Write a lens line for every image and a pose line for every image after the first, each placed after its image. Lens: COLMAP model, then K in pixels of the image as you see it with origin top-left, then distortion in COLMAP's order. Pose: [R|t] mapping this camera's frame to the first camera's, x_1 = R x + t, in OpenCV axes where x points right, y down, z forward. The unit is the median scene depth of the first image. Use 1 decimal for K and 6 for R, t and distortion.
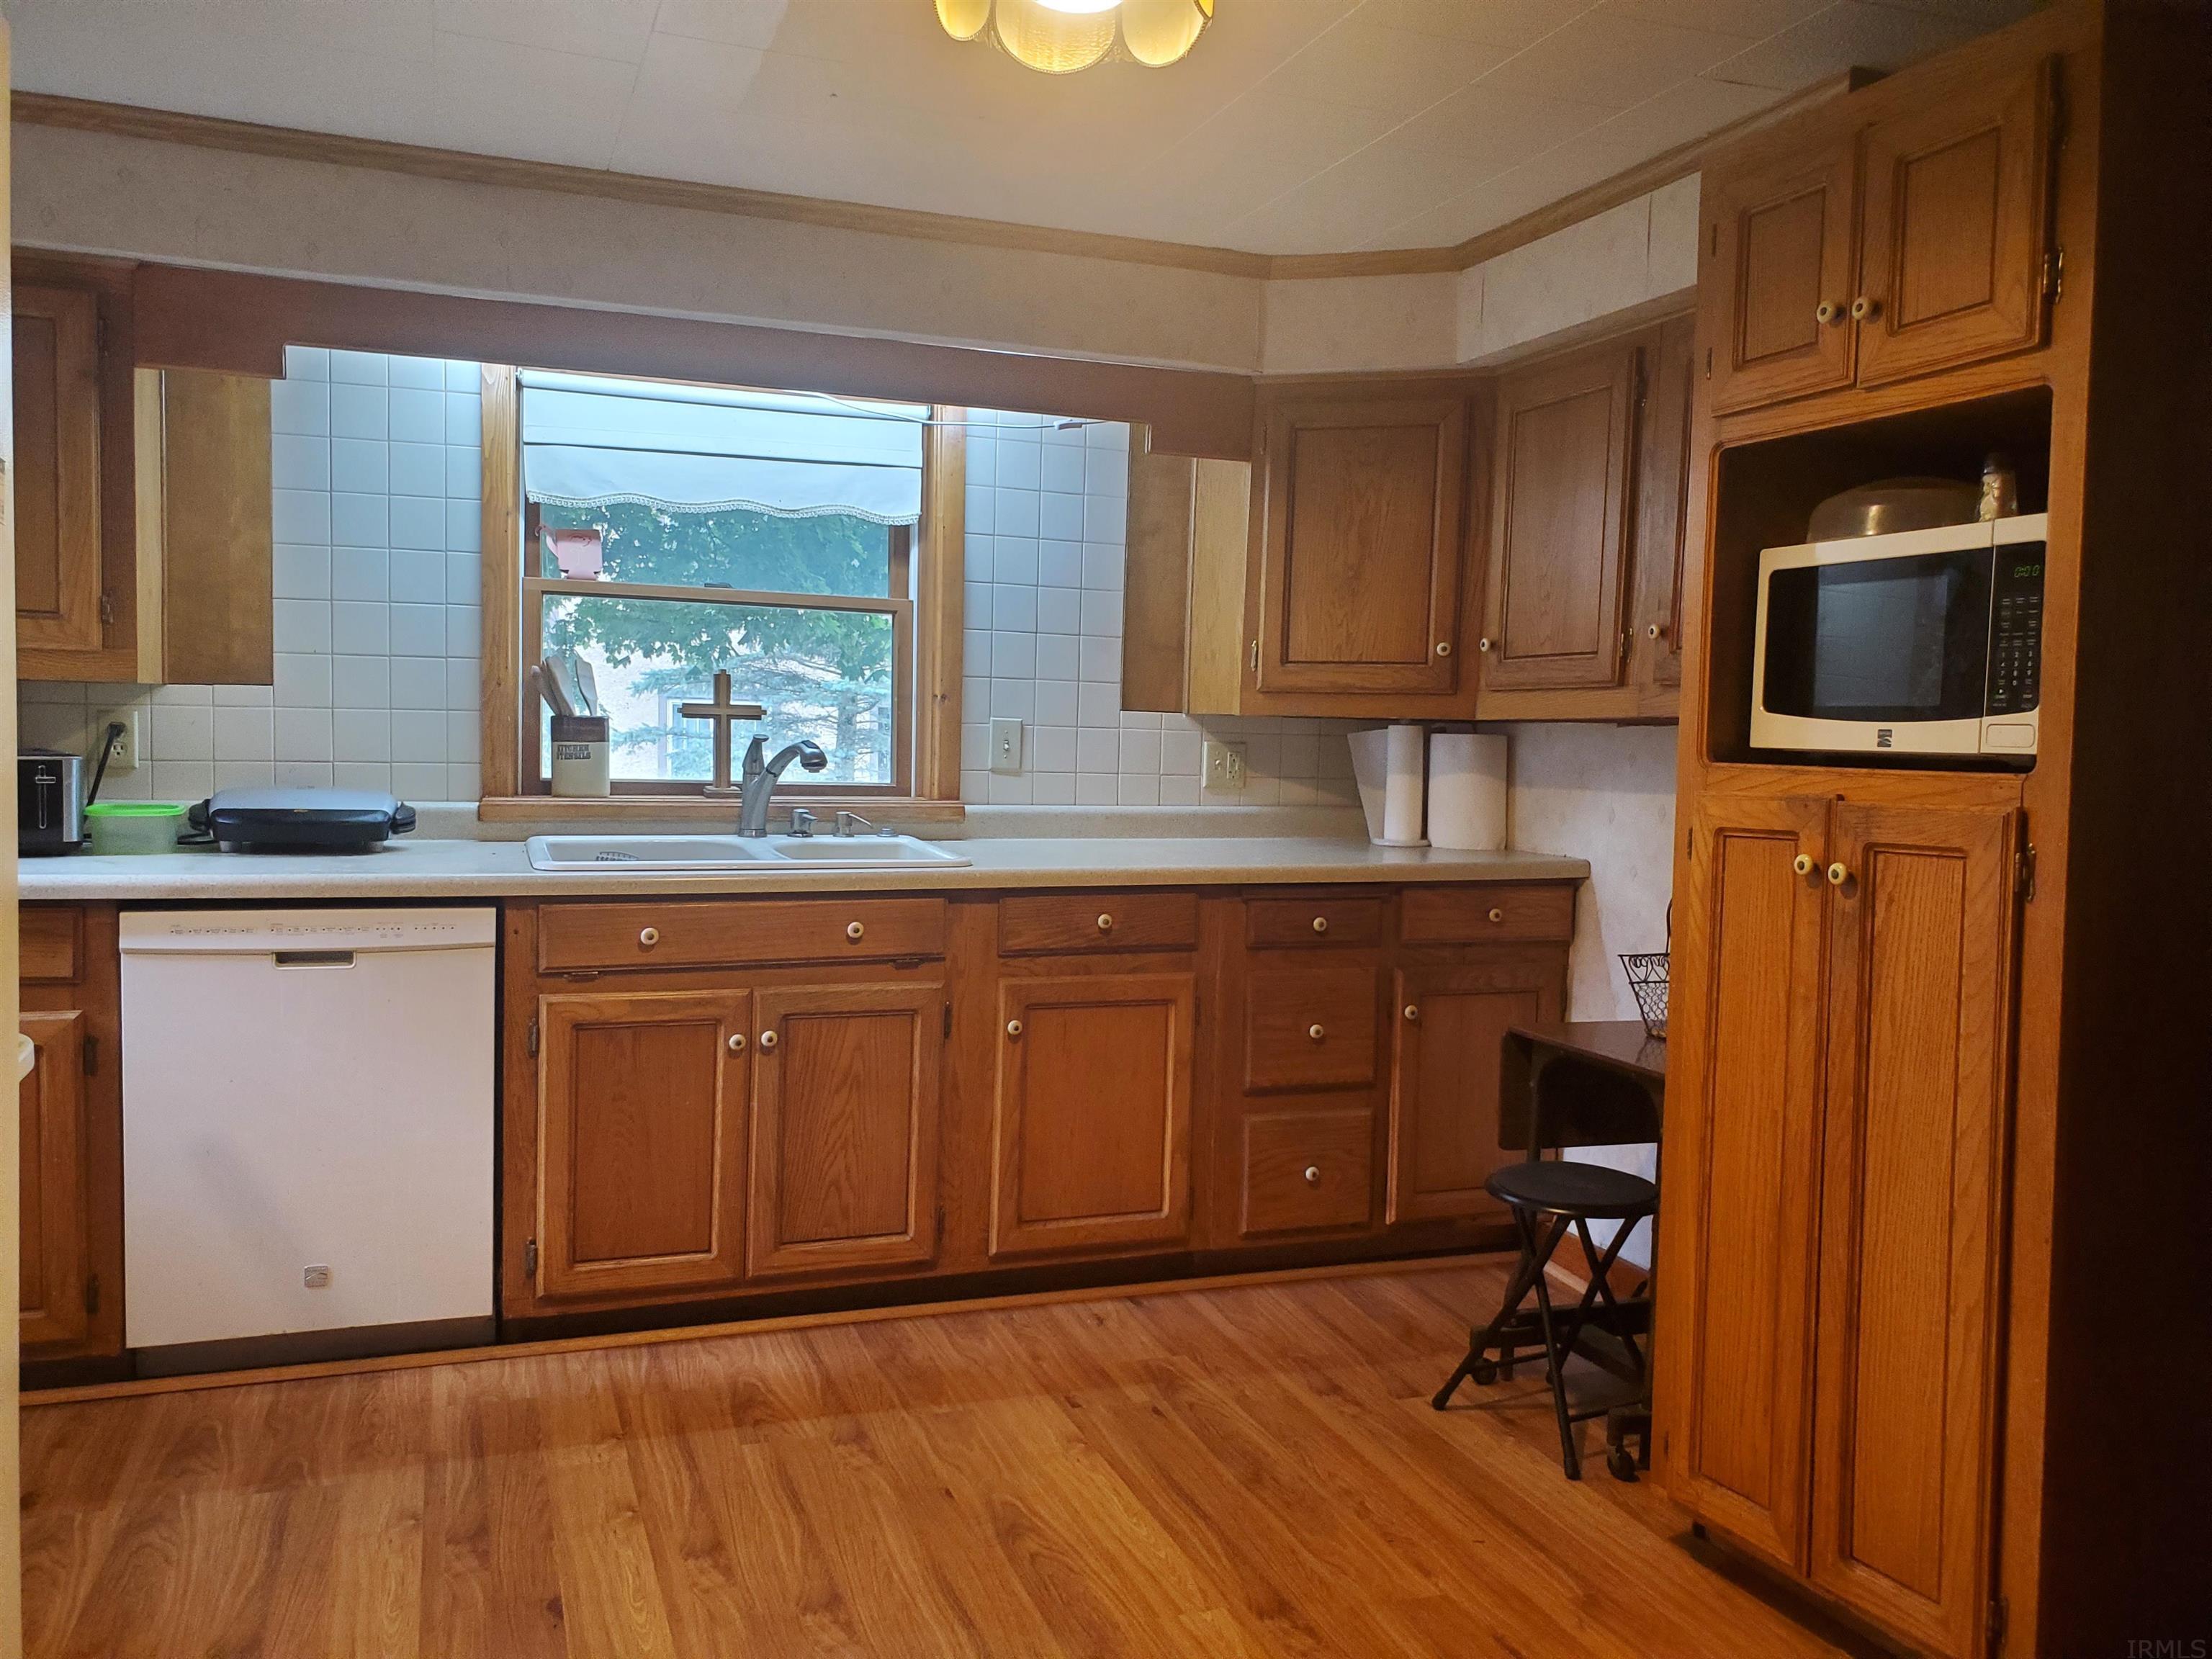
lens RADIAL K [[1720.5, 0, 1072.1], [0, 1720.5, 818.4], [0, 0, 1]] dist [0.015699, -0.000592]
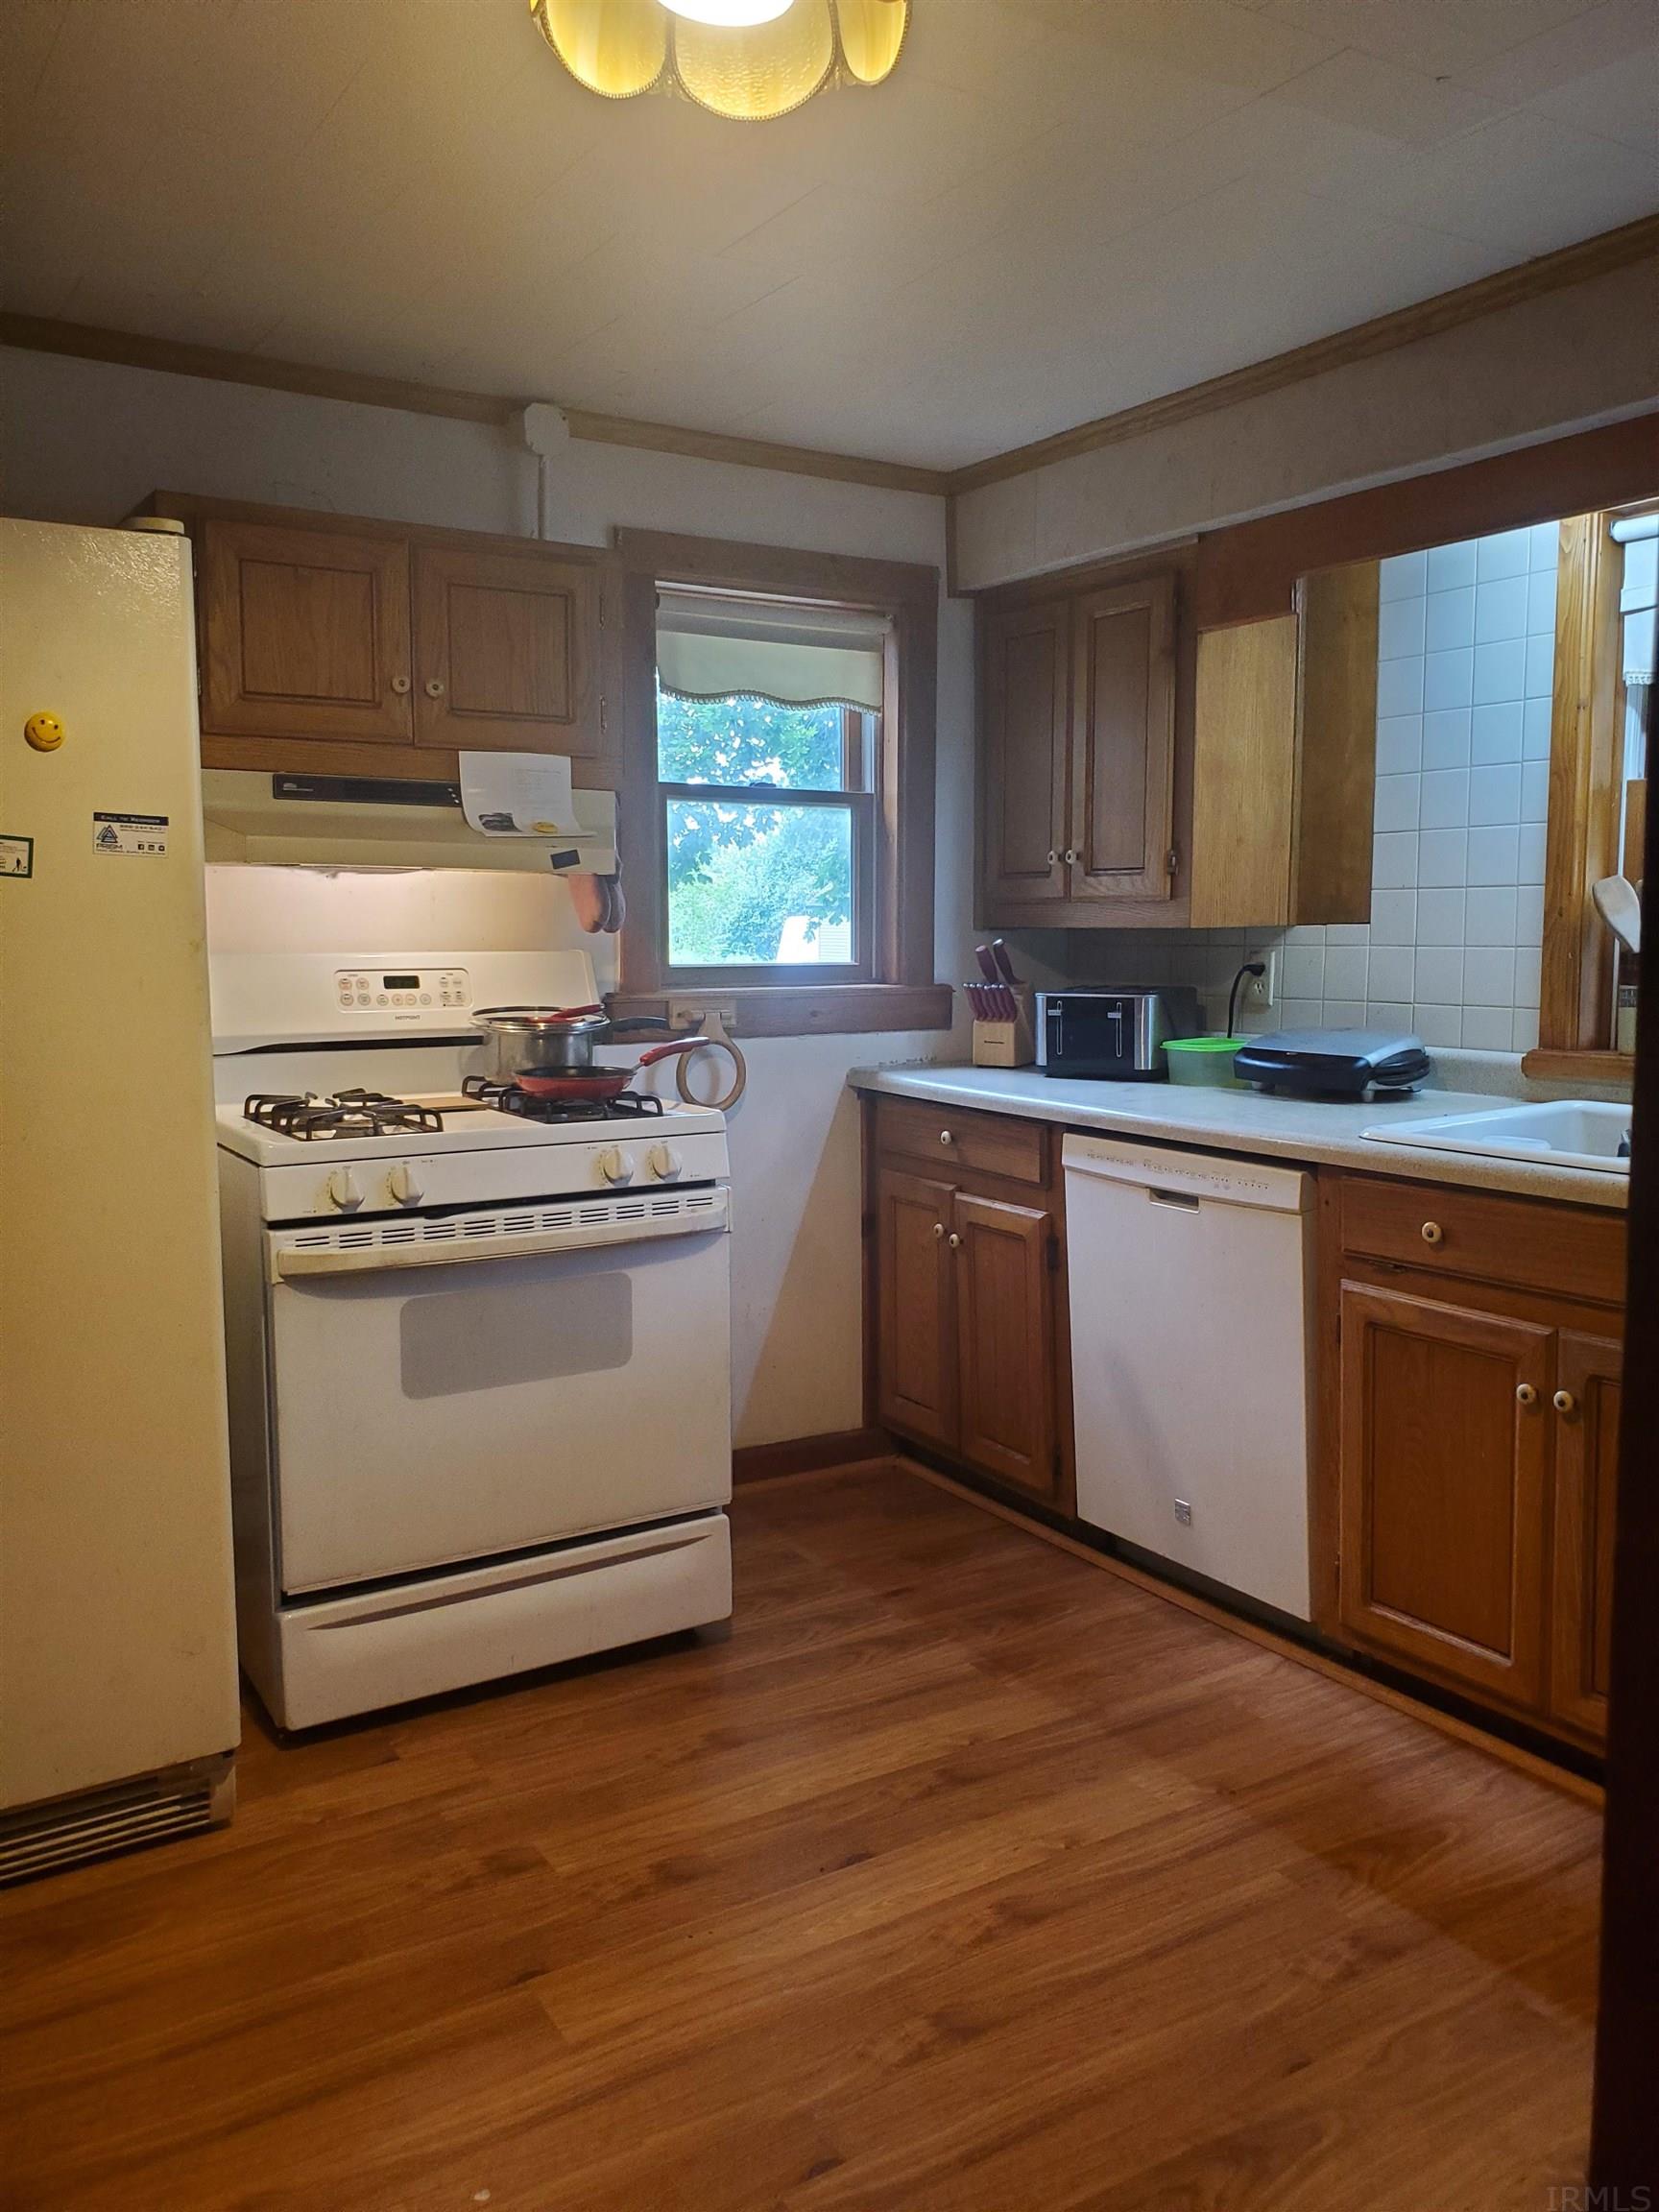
lens RADIAL K [[1720.5, 0, 847.8], [0, 1720.5, 1069.2], [0, 0, 1]] dist [0.015699, -0.000592]
pose [[0.224198, 0.063321, -0.972484, 0.475897], [-0.044999, 0.997495, 0.054575, -0.039518], [0.973504, 0.031526, 0.226486, 0.560804]]
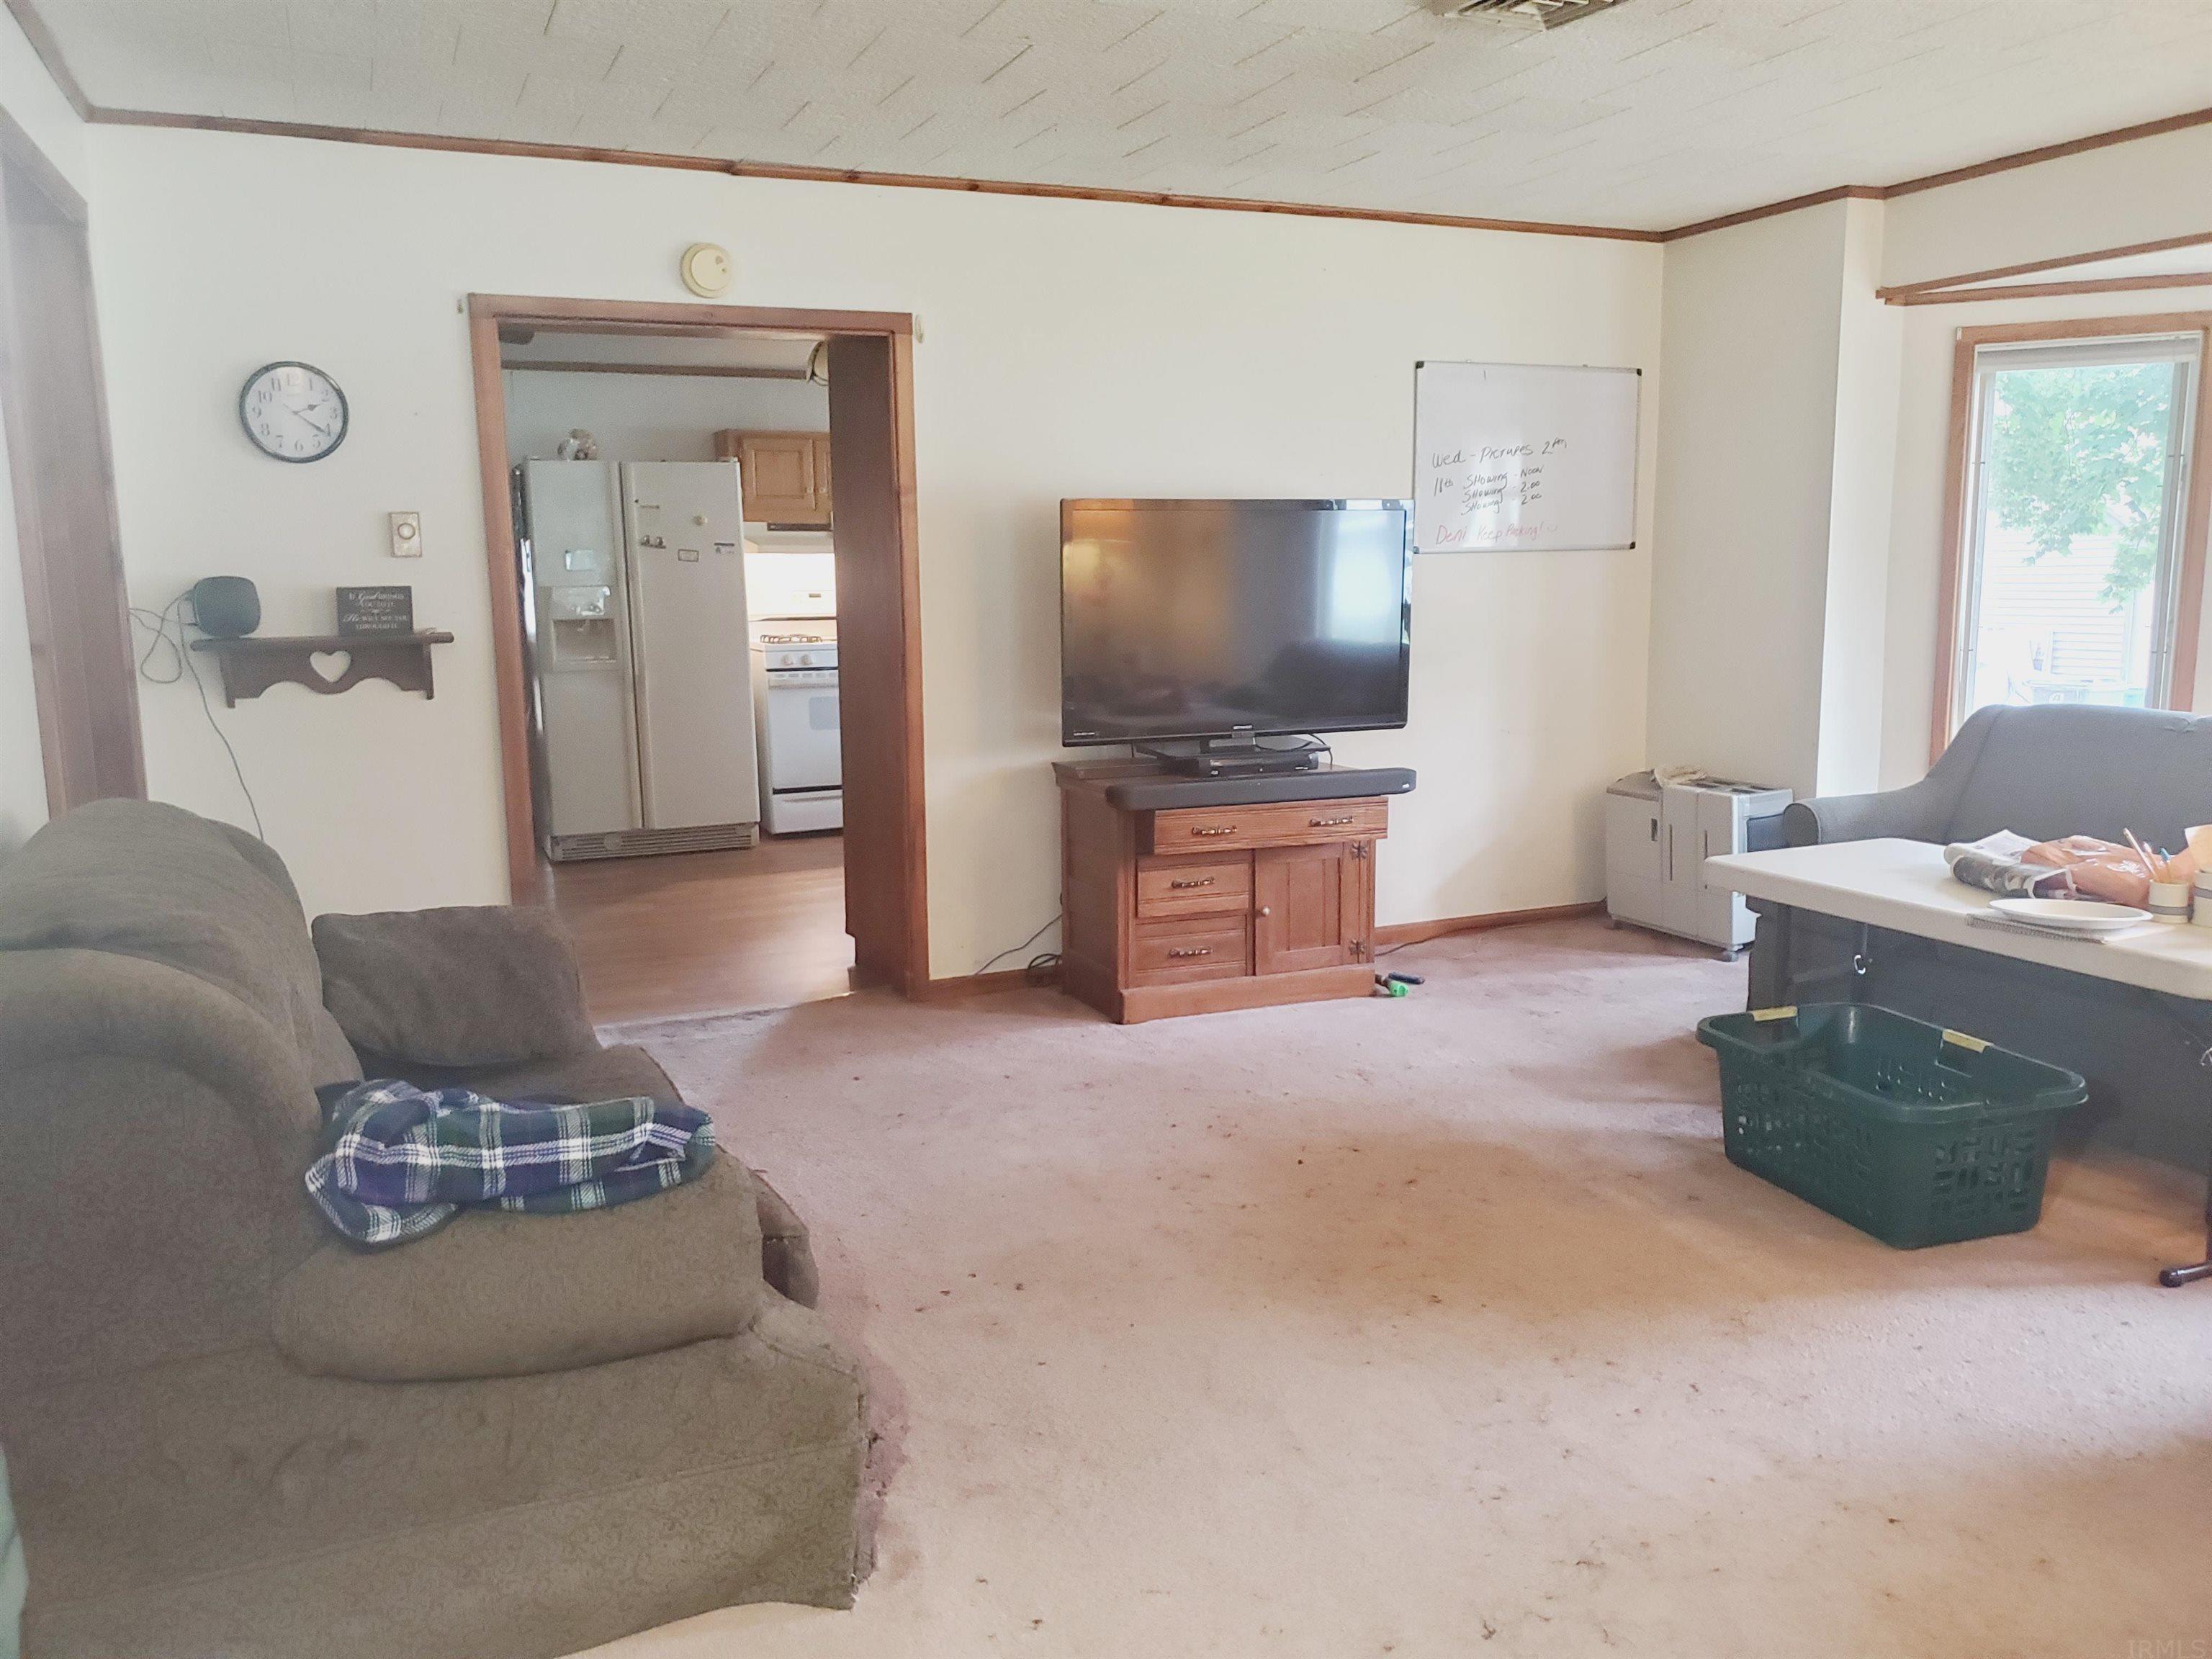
lens RADIAL K [[1720.5, 0, 1119.6], [0, 1720.5, 827.6], [0, 0, 1]] dist [0.015699, -0.000592]
pose [[0.076215, 0.130277, -0.988544, 2.226640], [-0.040246, 0.991022, 0.127501, -0.025233], [0.996279, 0.030068, 0.080773, 0.805938]]
